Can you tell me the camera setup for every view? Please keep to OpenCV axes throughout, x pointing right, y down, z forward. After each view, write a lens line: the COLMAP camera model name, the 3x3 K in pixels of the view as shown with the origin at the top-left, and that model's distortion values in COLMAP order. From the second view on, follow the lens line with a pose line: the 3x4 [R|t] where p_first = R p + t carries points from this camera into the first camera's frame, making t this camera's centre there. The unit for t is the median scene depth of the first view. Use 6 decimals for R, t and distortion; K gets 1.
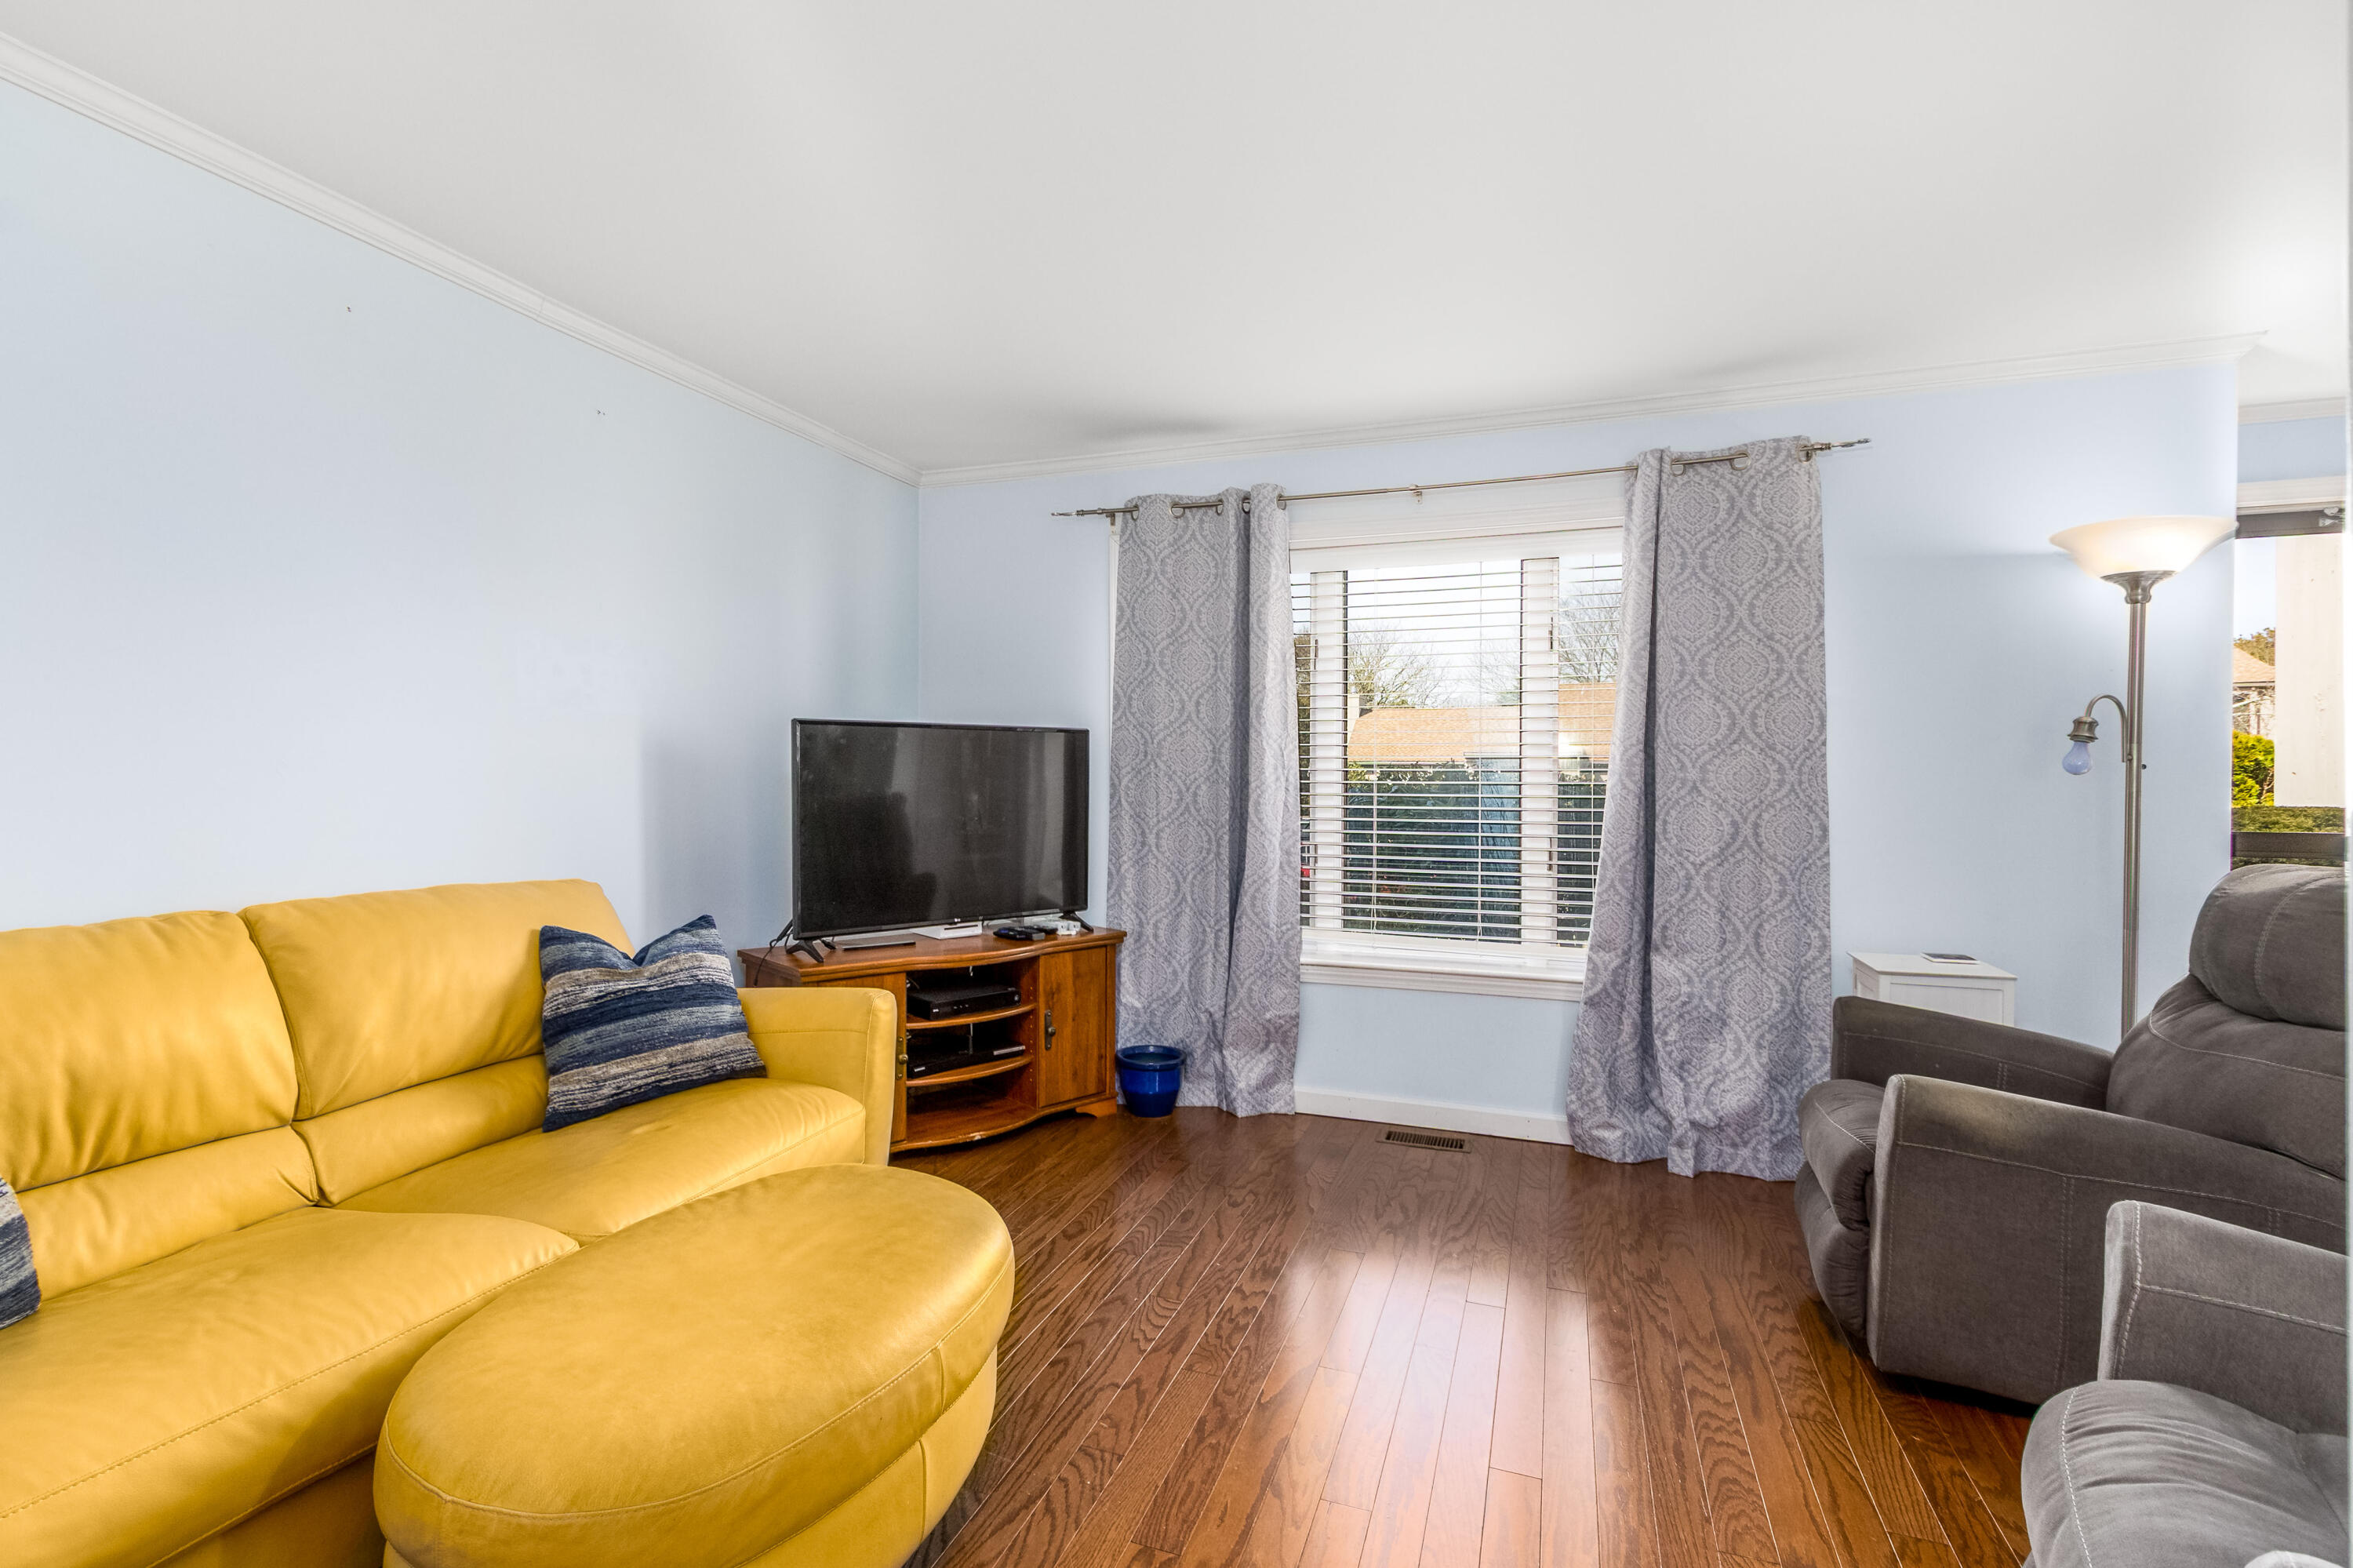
lens RADIAL K [[1105.2, 0, 1177.6], [0, 1105.2, 781.4], [0, 0, 1]] dist [-0.001137, 0.000195]
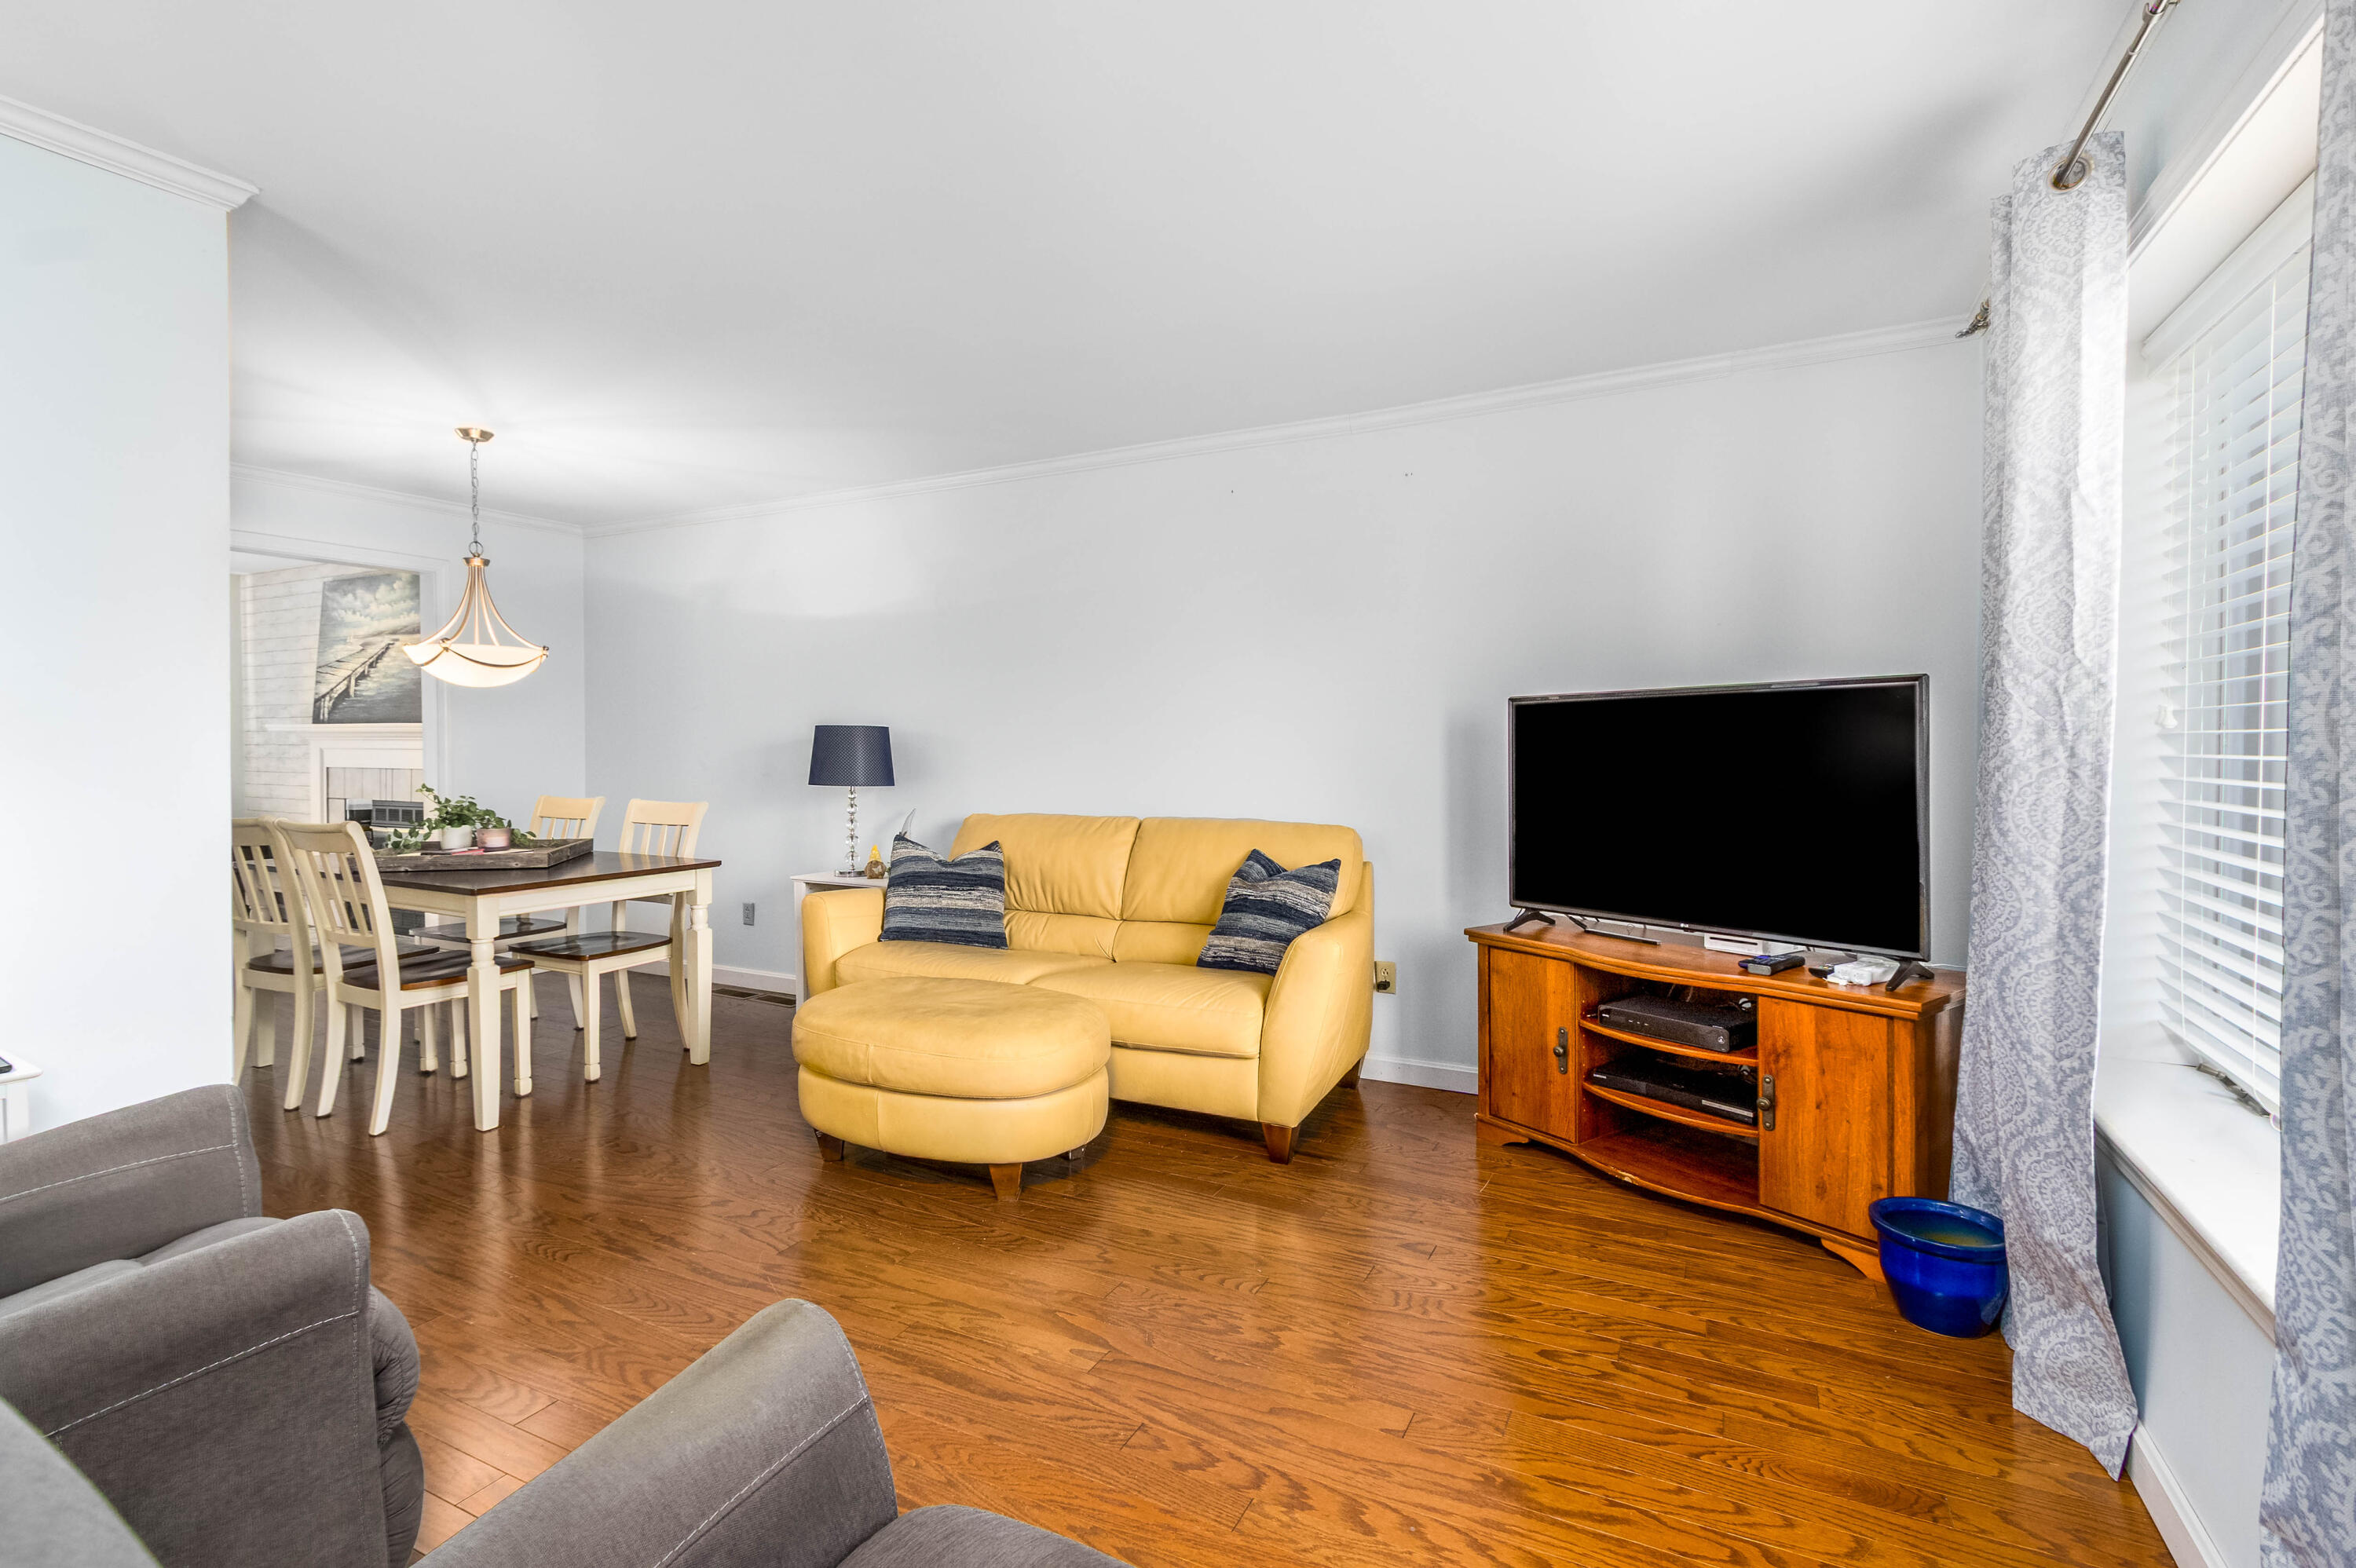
lens RADIAL K [[1106.4, 0, 1179.7], [0, 1106.4, 771.3], [0, 0, 1]] dist [-0.001137, 0.000195]
pose [[-0.122834, 0.008189, -0.992393, 0.867566], [-0.006897, 0.999935, 0.009104, 0.005595], [0.992403, 0.007963, -0.122769, 0.945067]]
